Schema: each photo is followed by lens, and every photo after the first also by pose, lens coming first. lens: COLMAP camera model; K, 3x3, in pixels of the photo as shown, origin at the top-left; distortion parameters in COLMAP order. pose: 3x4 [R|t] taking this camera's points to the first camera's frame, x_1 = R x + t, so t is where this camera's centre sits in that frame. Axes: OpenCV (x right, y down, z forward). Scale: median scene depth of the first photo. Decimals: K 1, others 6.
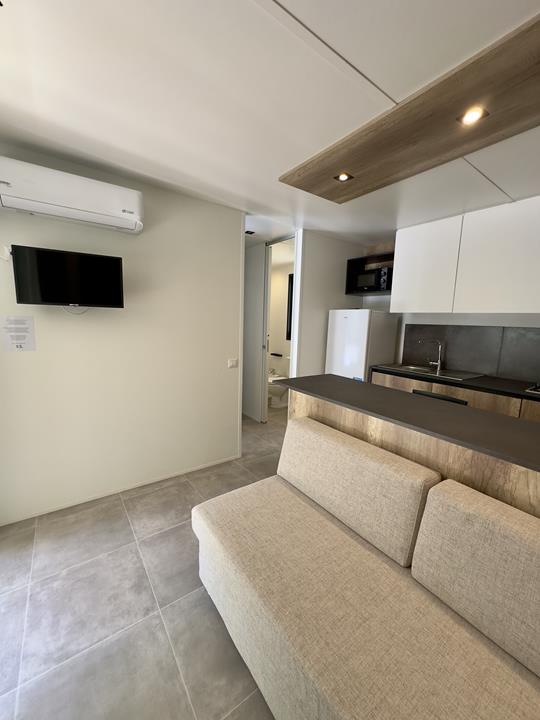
lens RADIAL K [[289.2, 0, 272.4], [0, 289.2, 361.4], [0, 0, 1]] dist [-0.007446, 0.001611]
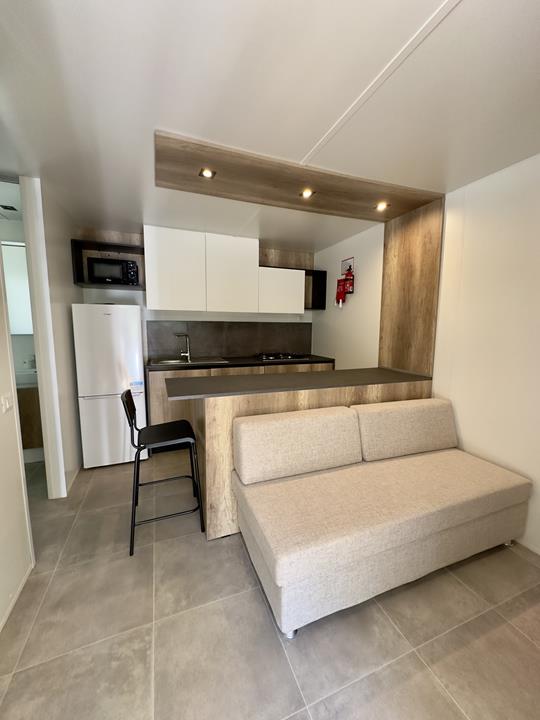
lens RADIAL K [[289.2, 0, 268.8], [0, 289.2, 361.1], [0, 0, 1]] dist [-0.007446, 0.001611]
pose [[0.249598, -0.153010, 0.956185, -0.948349], [0.135288, 0.983263, 0.122028, -0.126559], [-0.958852, 0.098903, 0.266121, 0.764583]]
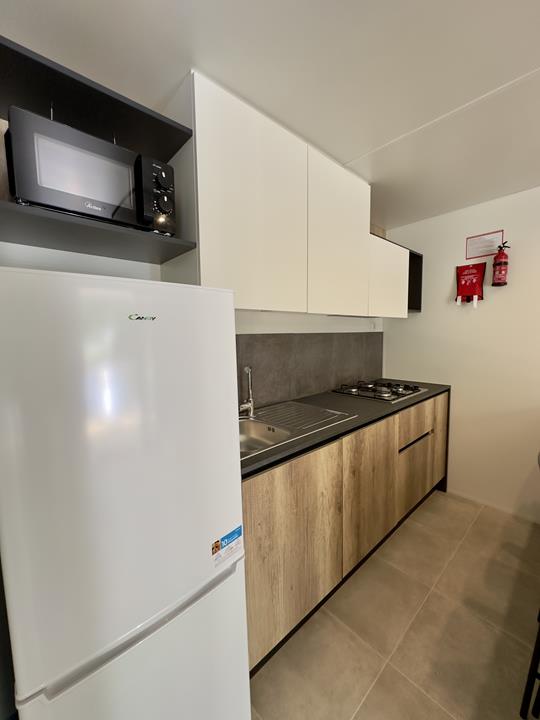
lens RADIAL K [[289.2, 0, 272.0], [0, 289.2, 361.2], [0, 0, 1]] dist [-0.007446, 0.001611]
pose [[-0.115566, -0.126397, 0.985225, 0.066705], [0.155868, 0.977275, 0.143660, -0.294620], [-0.980994, 0.170167, -0.093239, 2.017358]]
